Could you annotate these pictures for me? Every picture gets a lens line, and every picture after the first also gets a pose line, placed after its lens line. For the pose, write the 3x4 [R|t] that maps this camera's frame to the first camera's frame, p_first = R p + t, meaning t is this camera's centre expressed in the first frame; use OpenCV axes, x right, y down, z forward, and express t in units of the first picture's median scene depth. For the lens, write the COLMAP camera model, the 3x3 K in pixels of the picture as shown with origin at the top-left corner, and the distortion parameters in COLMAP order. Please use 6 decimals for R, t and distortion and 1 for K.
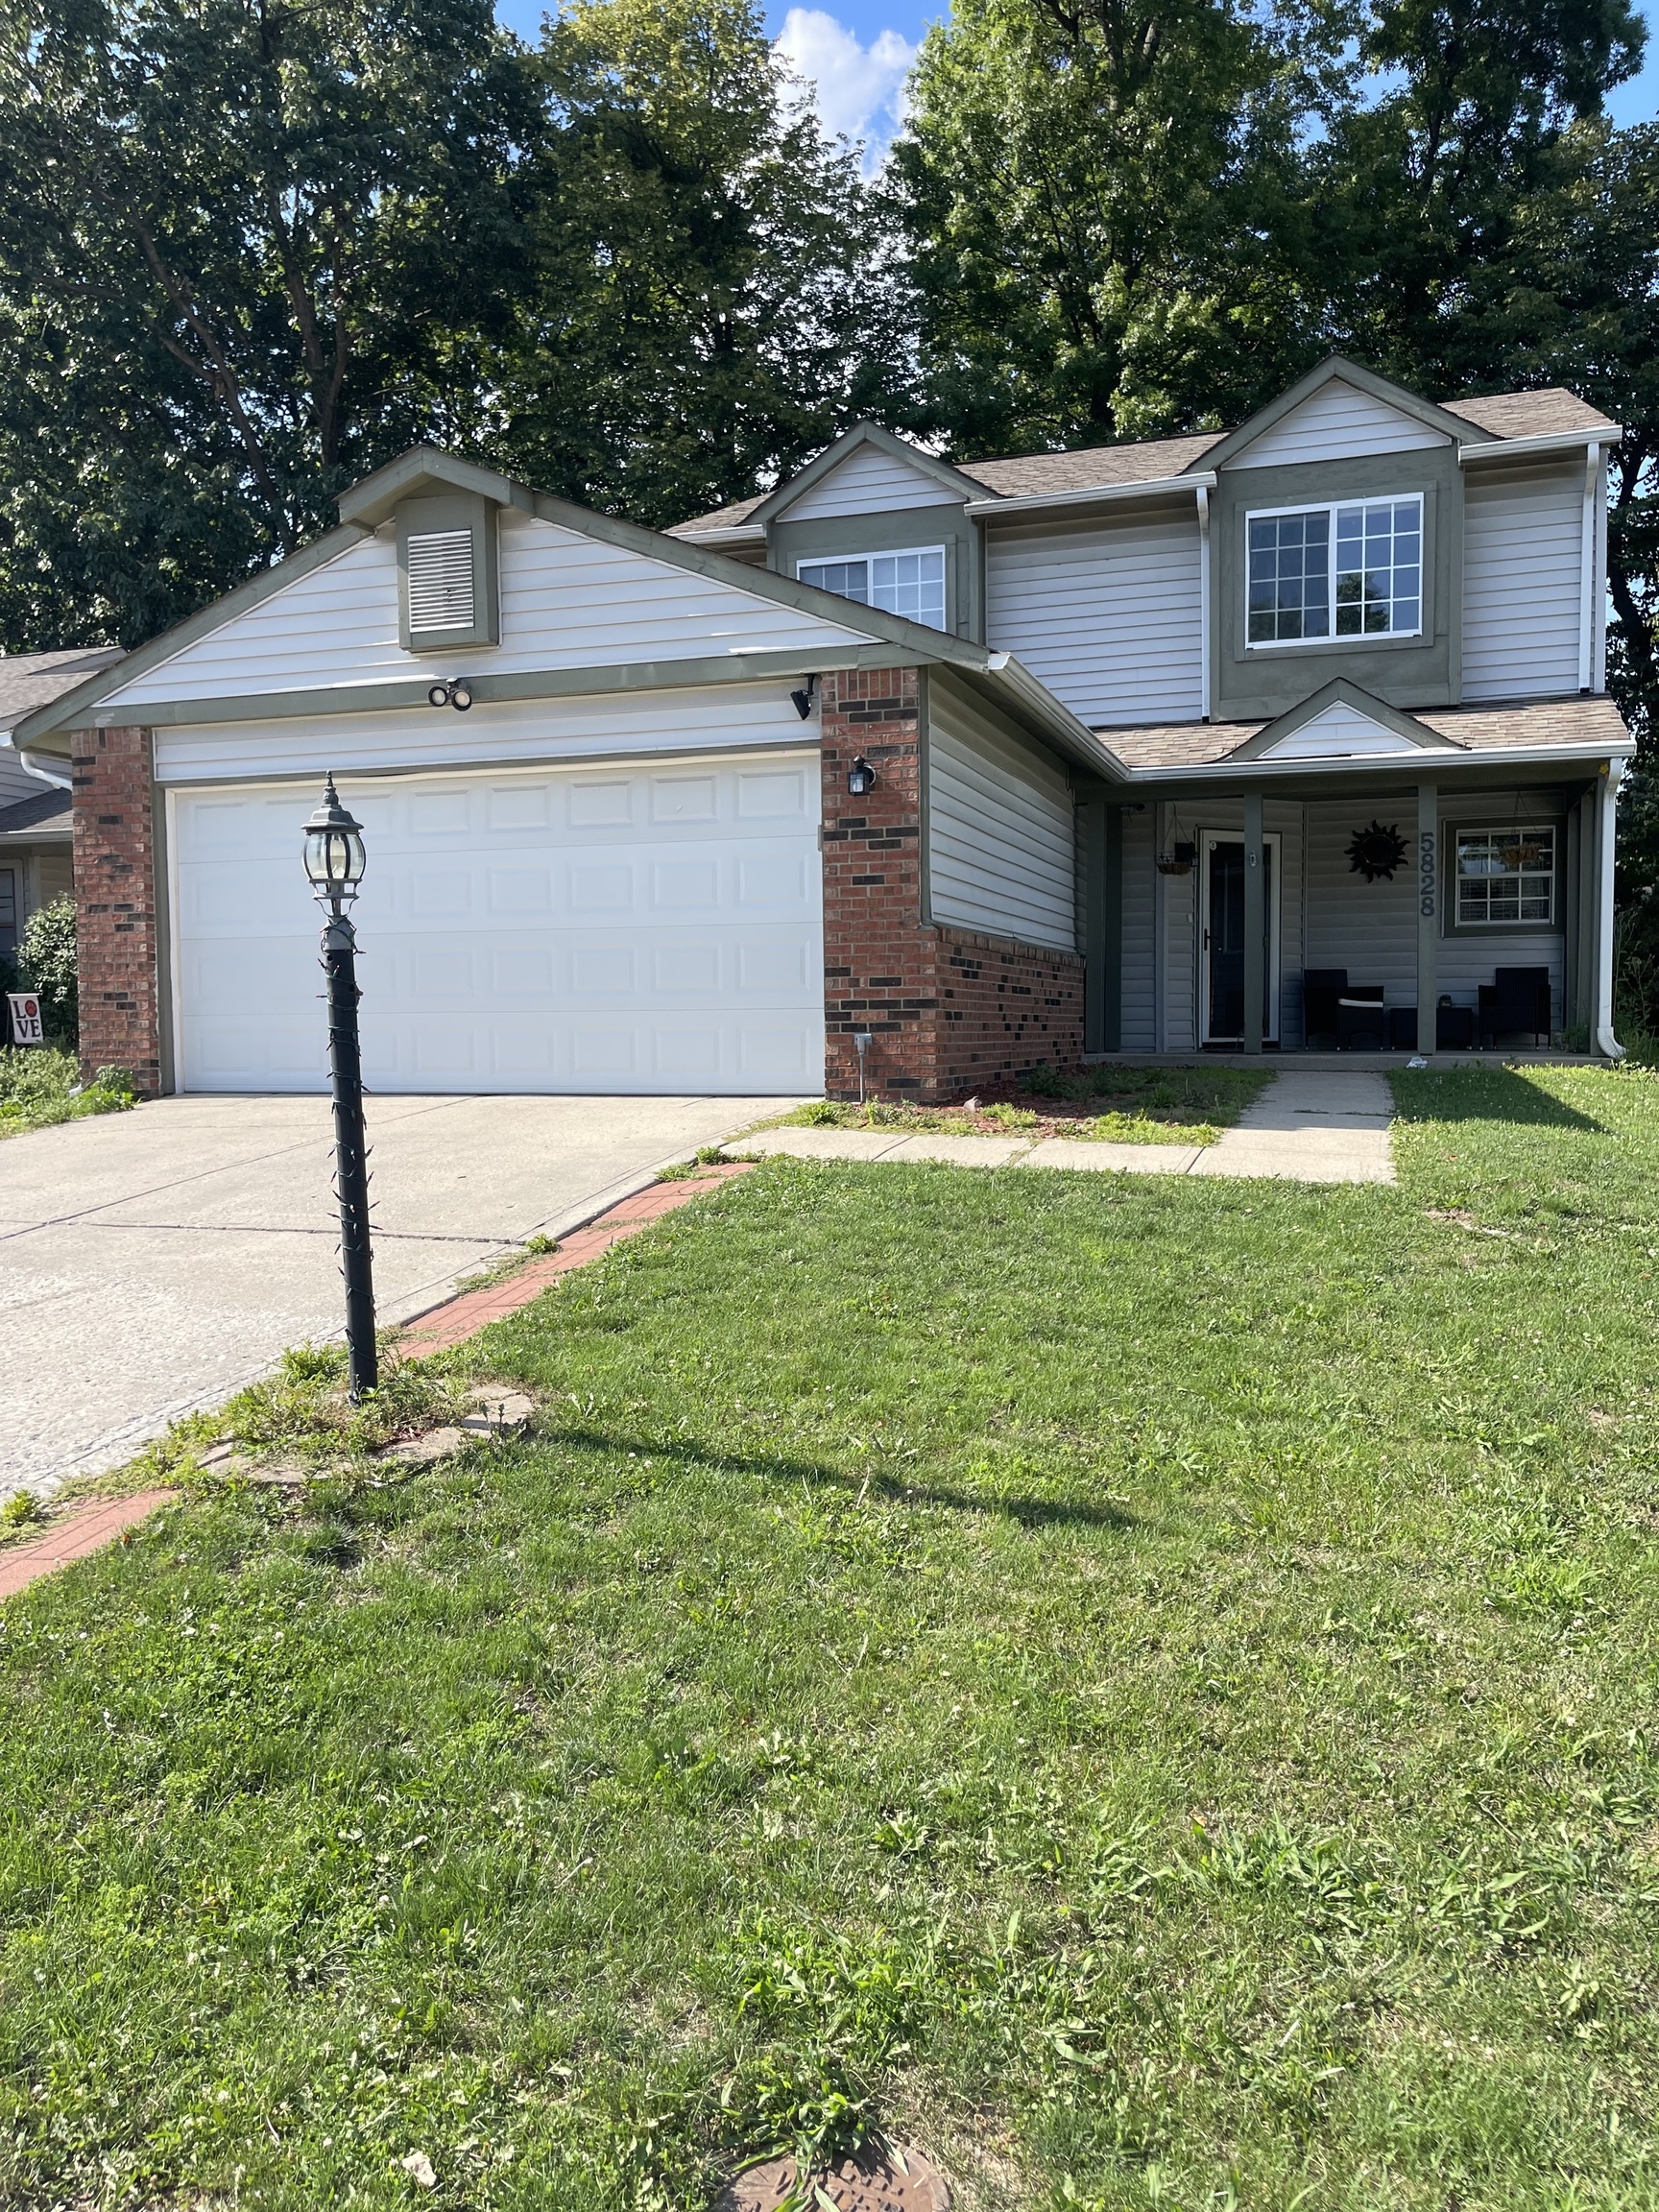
lens RADIAL K [[1672.1, 0, 829.5], [0, 1672.1, 1106.0], [0, 0, 1]] dist [0.069777, -0.211086]
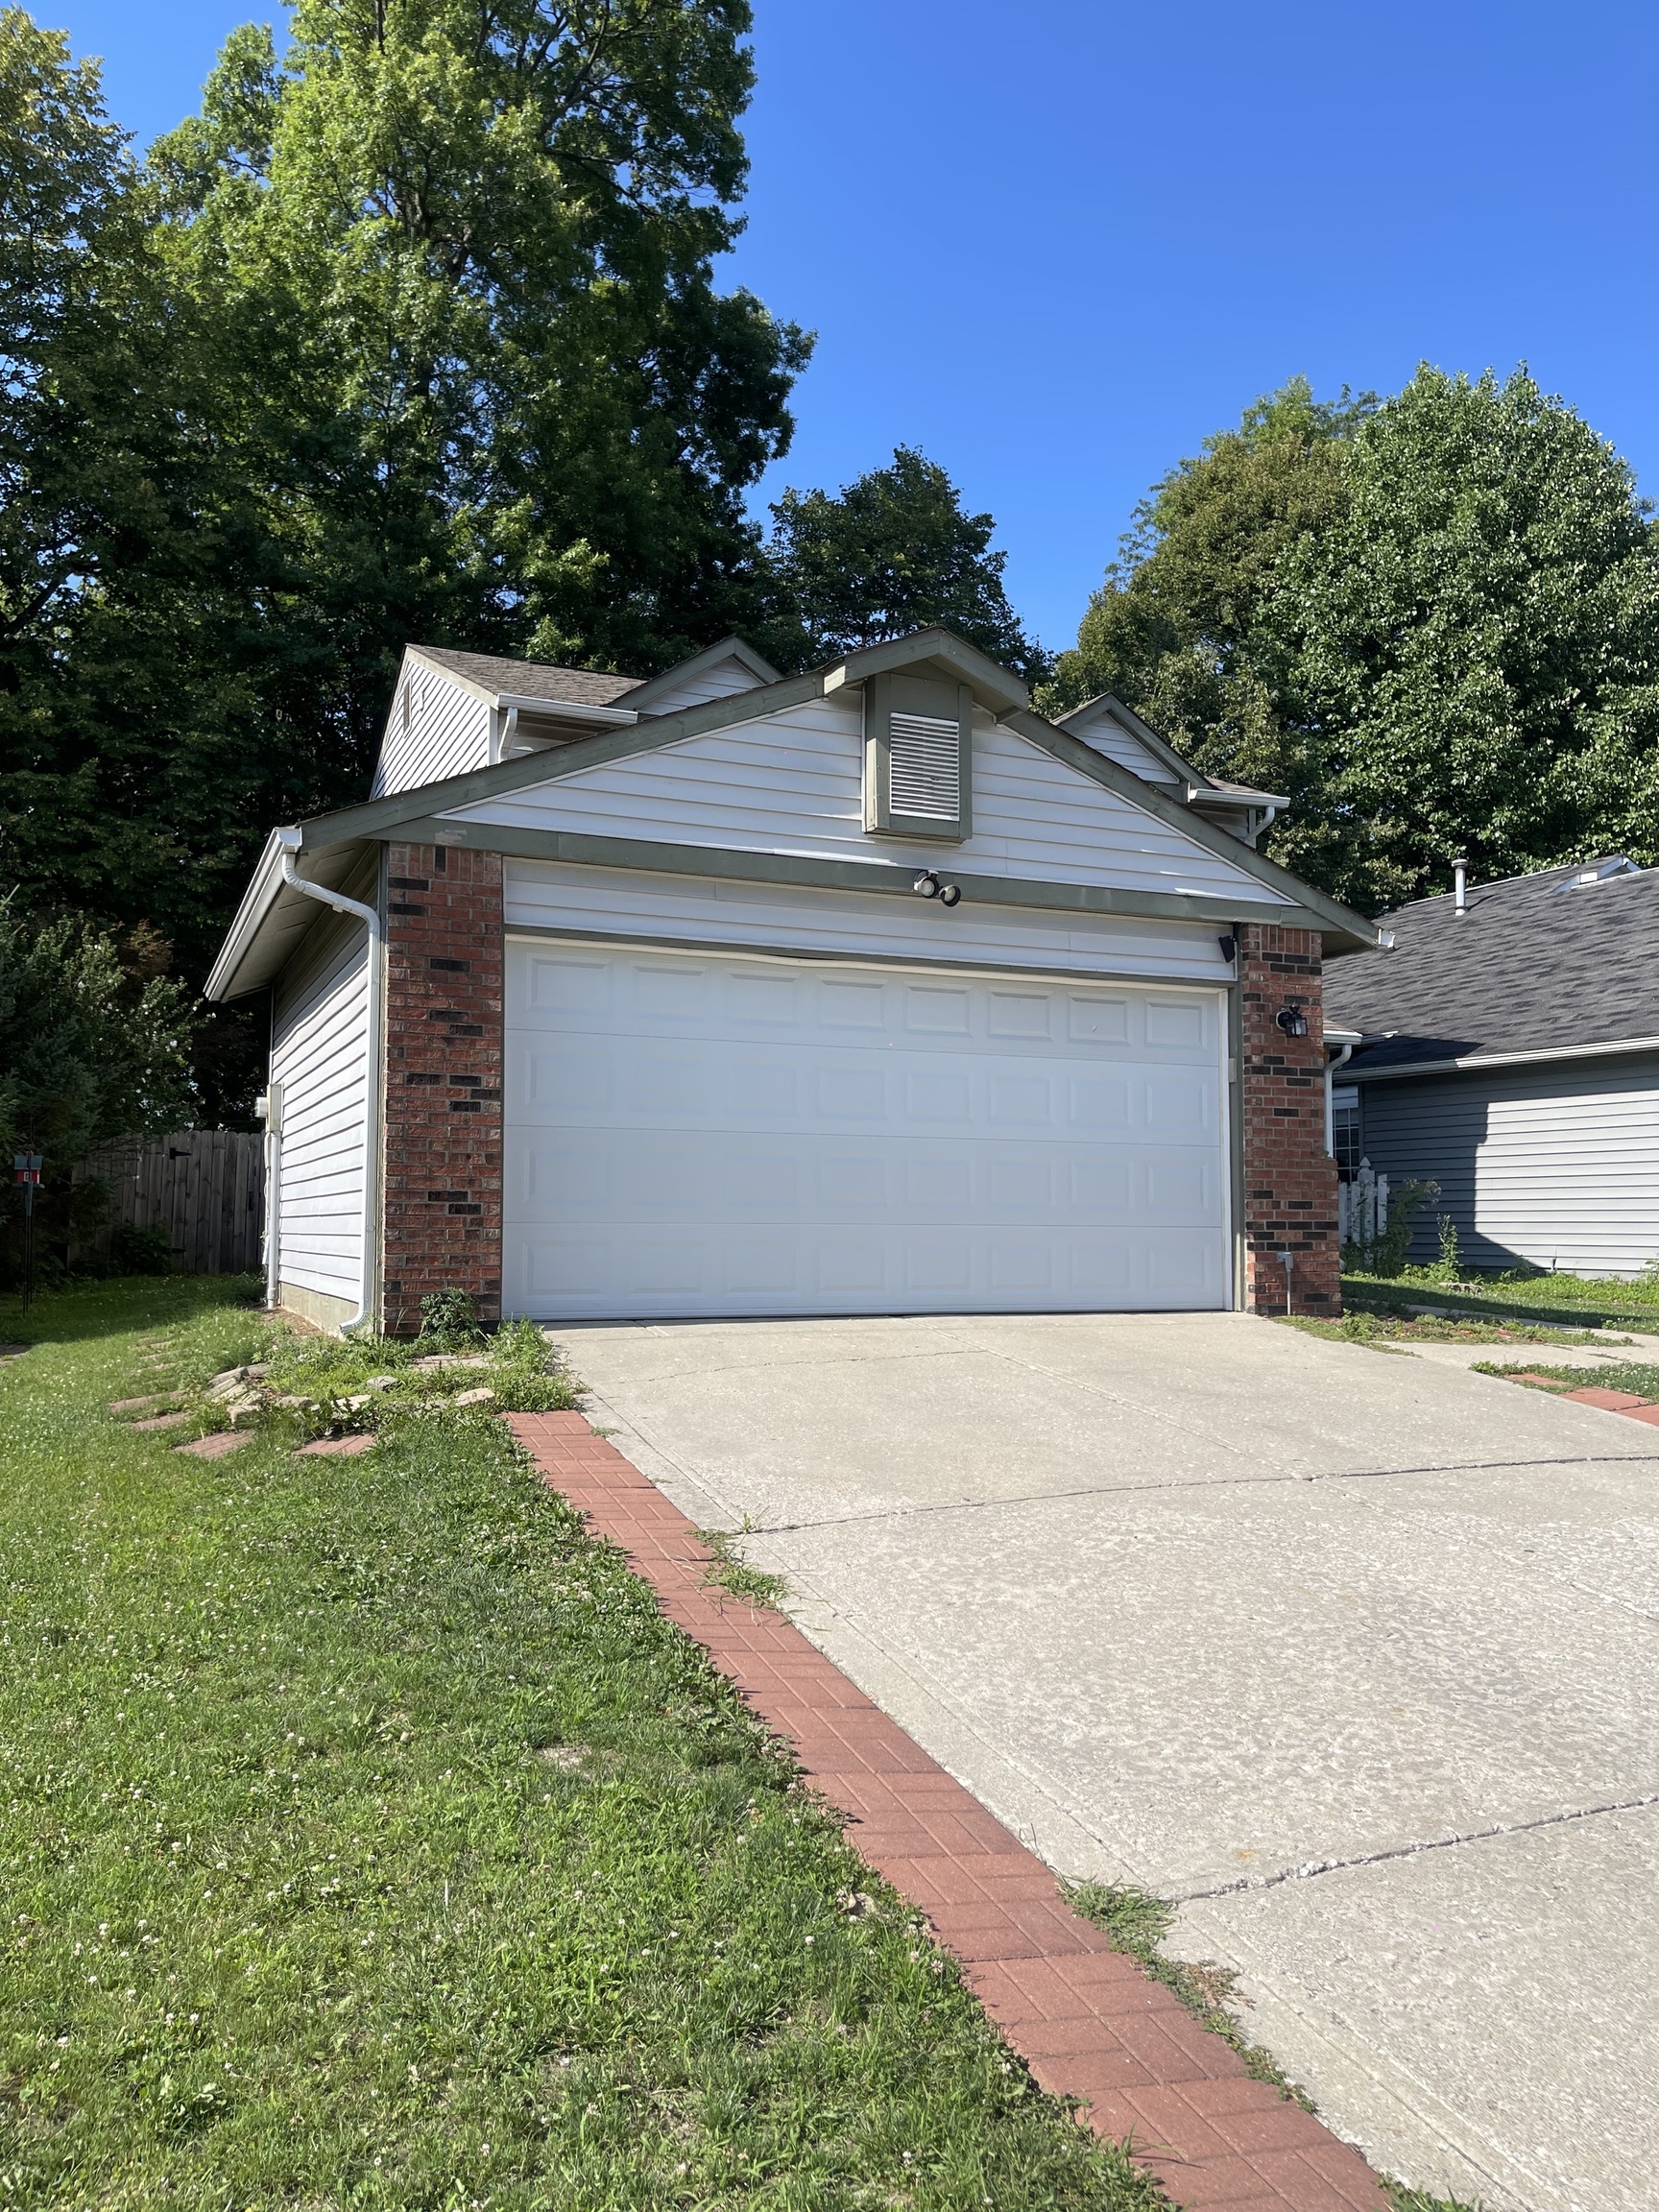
lens RADIAL K [[1672.1, 0, 829.5], [0, 1672.1, 1106.0], [0, 0, 1]] dist [0.069777, -0.211086]
pose [[0.744625, 0.060814, 0.664707, -0.885243], [0.019274, 0.993467, -0.112483, -0.019383], [-0.667205, 0.096569, 0.738588, 0.361240]]
